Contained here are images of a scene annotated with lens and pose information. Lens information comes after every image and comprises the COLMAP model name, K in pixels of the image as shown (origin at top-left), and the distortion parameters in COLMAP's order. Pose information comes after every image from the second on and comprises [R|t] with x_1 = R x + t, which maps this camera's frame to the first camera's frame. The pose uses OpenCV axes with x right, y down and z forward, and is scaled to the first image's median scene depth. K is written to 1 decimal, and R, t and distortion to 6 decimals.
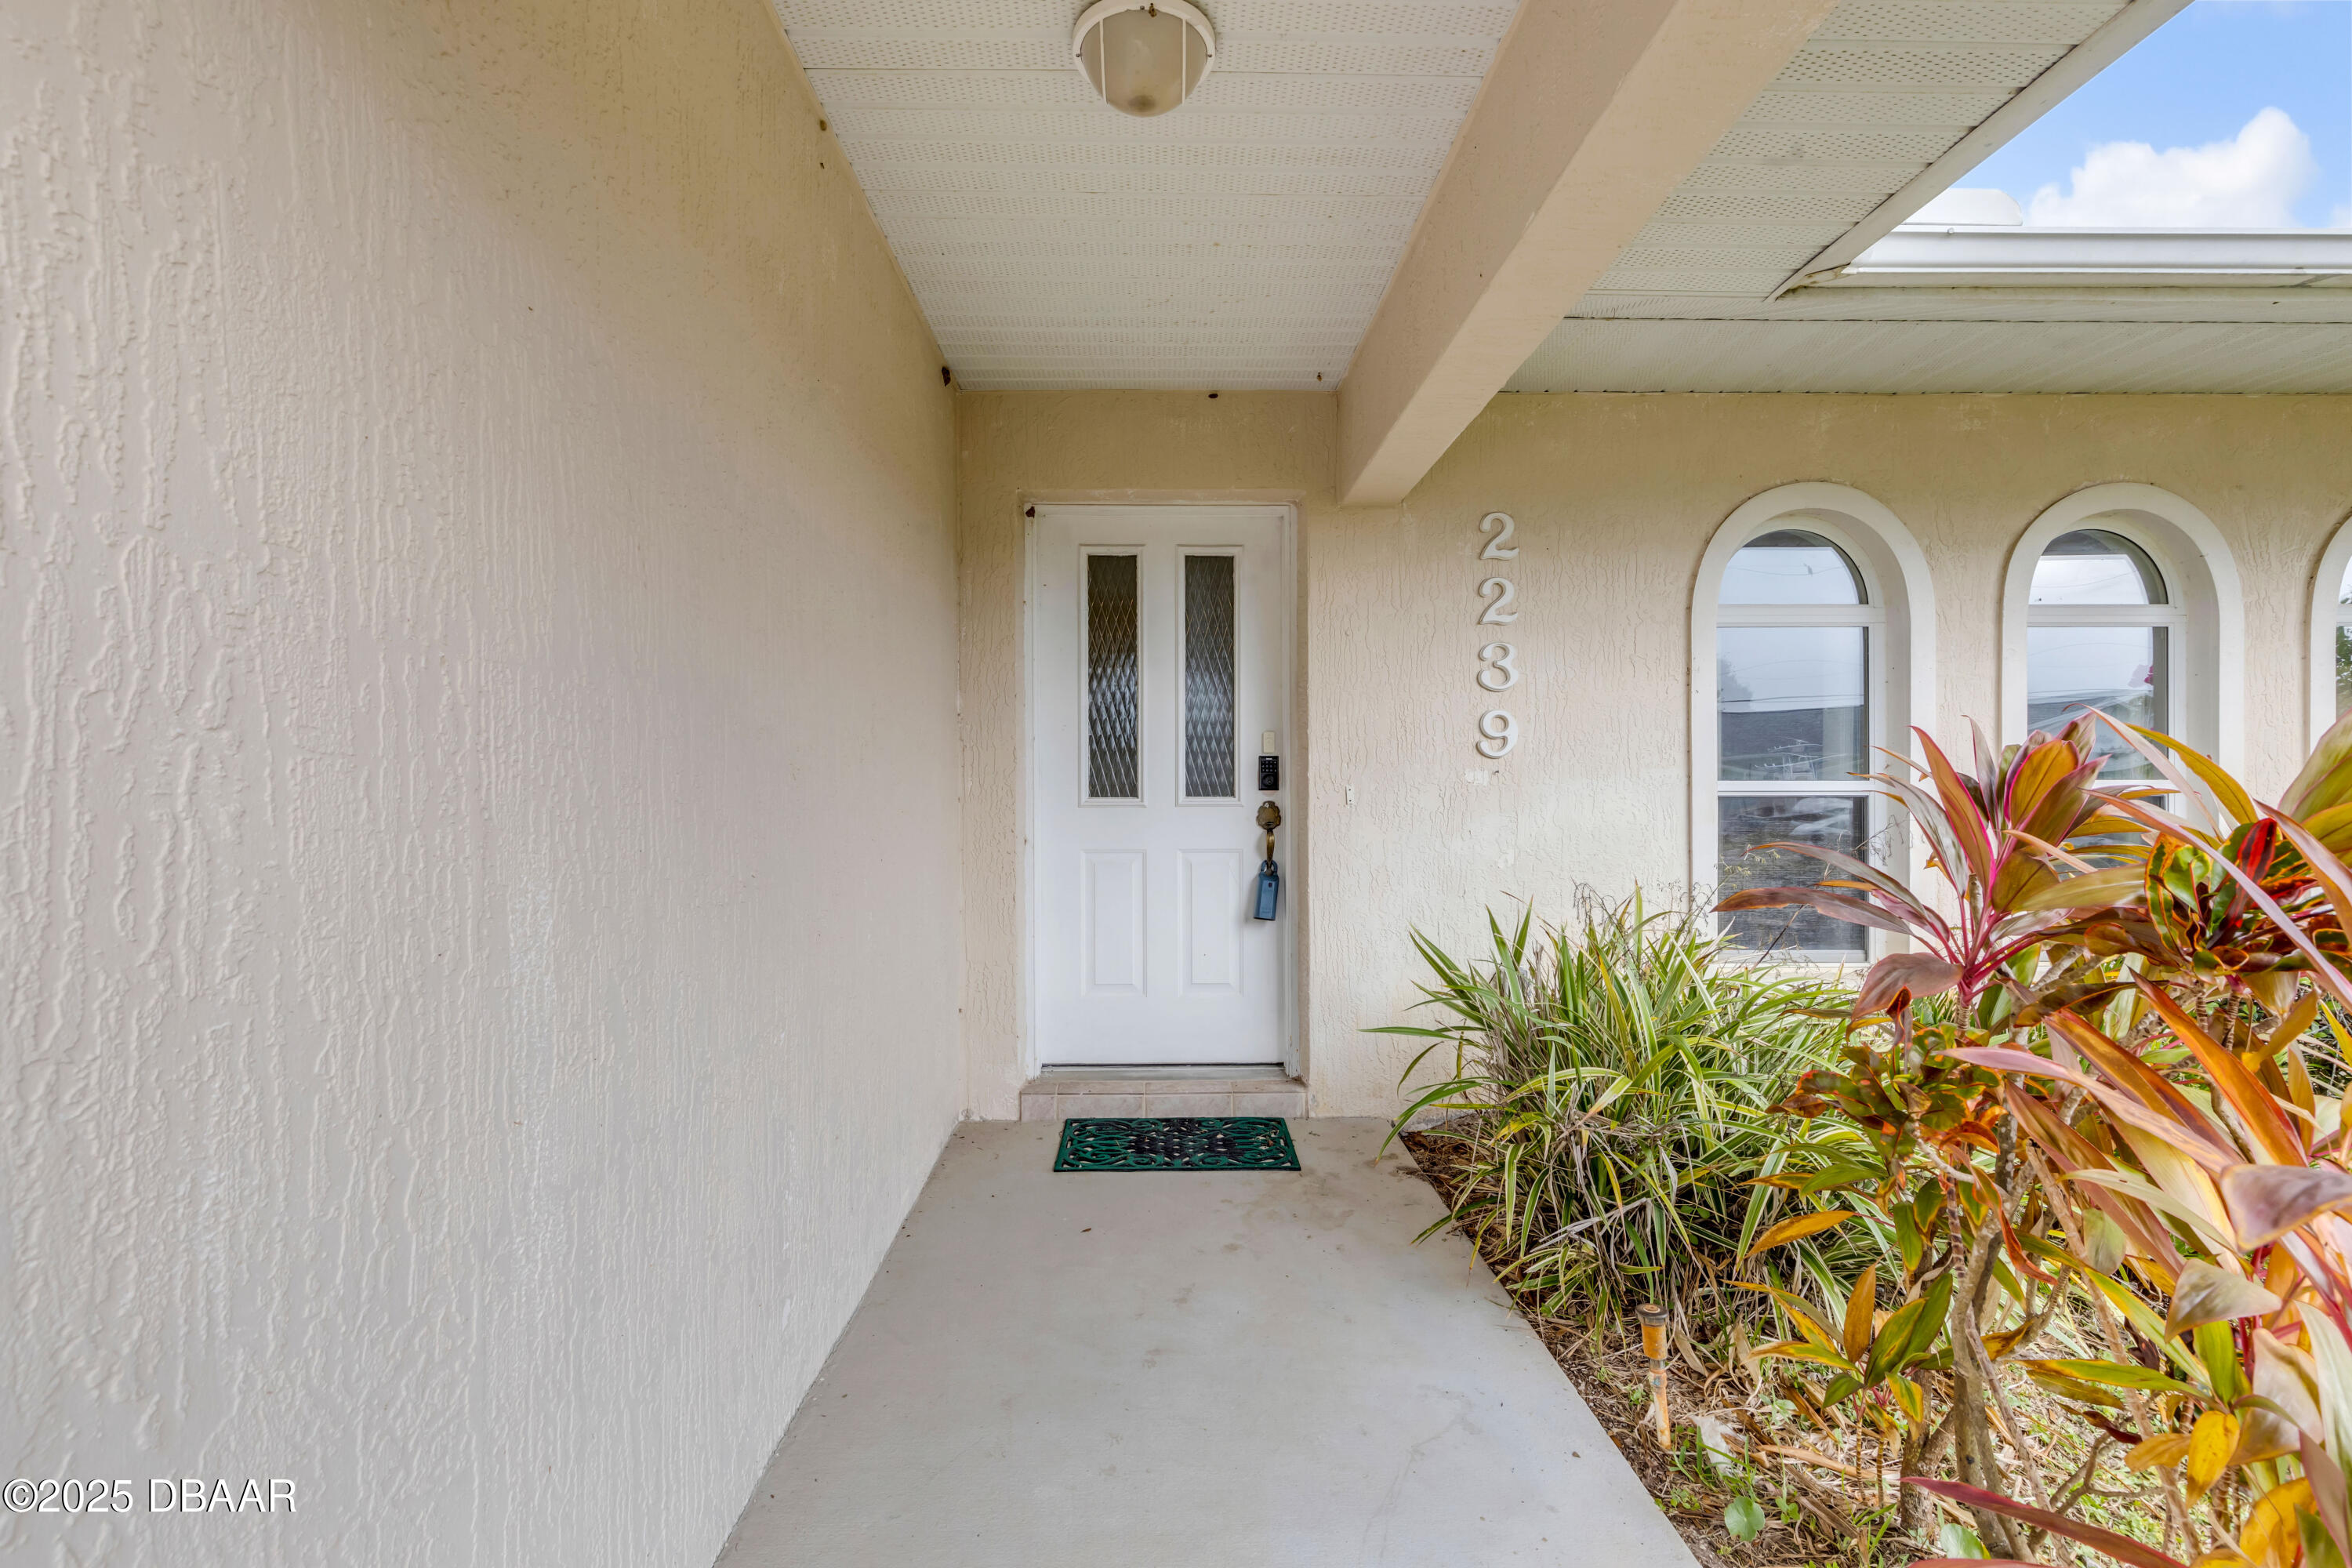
lens RADIAL K [[1058.6, 0, 1165.6], [0, 1058.6, 788.1], [0, 0, 1]] dist [0.004293, -0.000260]
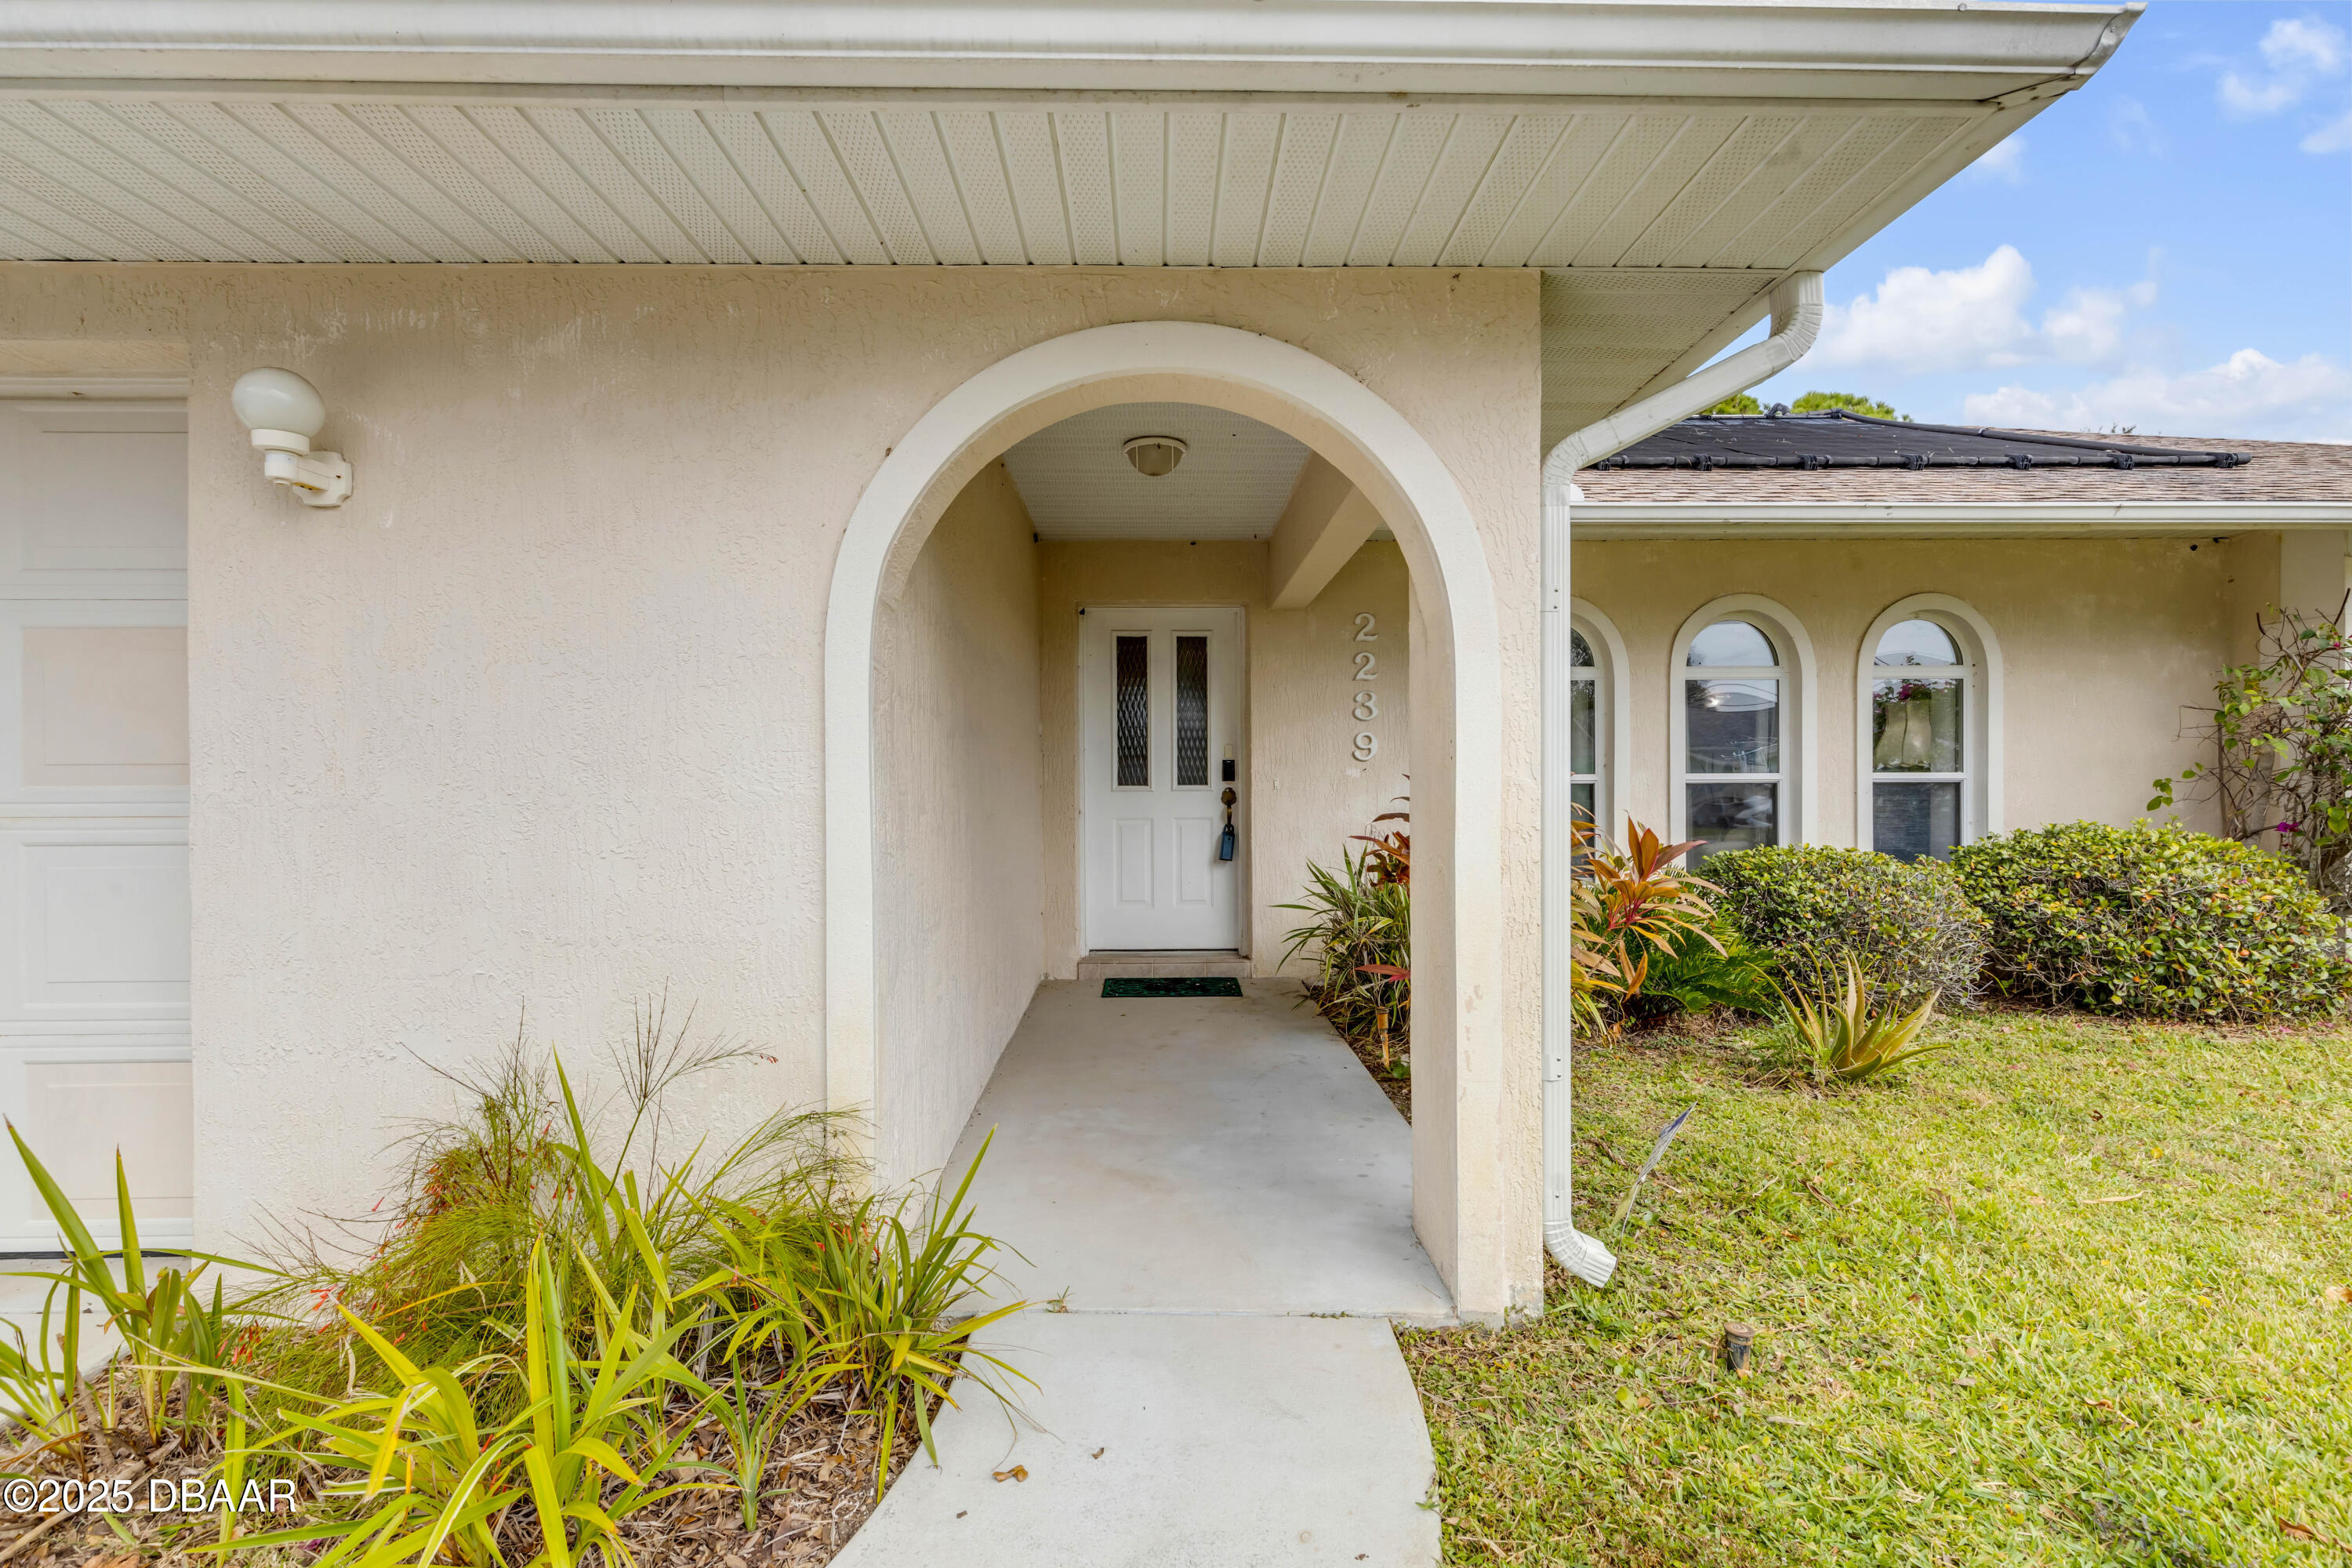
lens RADIAL K [[1058.6, 0, 1178.3], [0, 1058.6, 779.2], [0, 0, 1]] dist [0.004293, -0.000260]
pose [[0.999748, -0.001514, 0.022402, -0.015739], [0.001413, 0.999989, 0.004520, -0.008219], [-0.022408, -0.004487, 0.999739, -0.635248]]
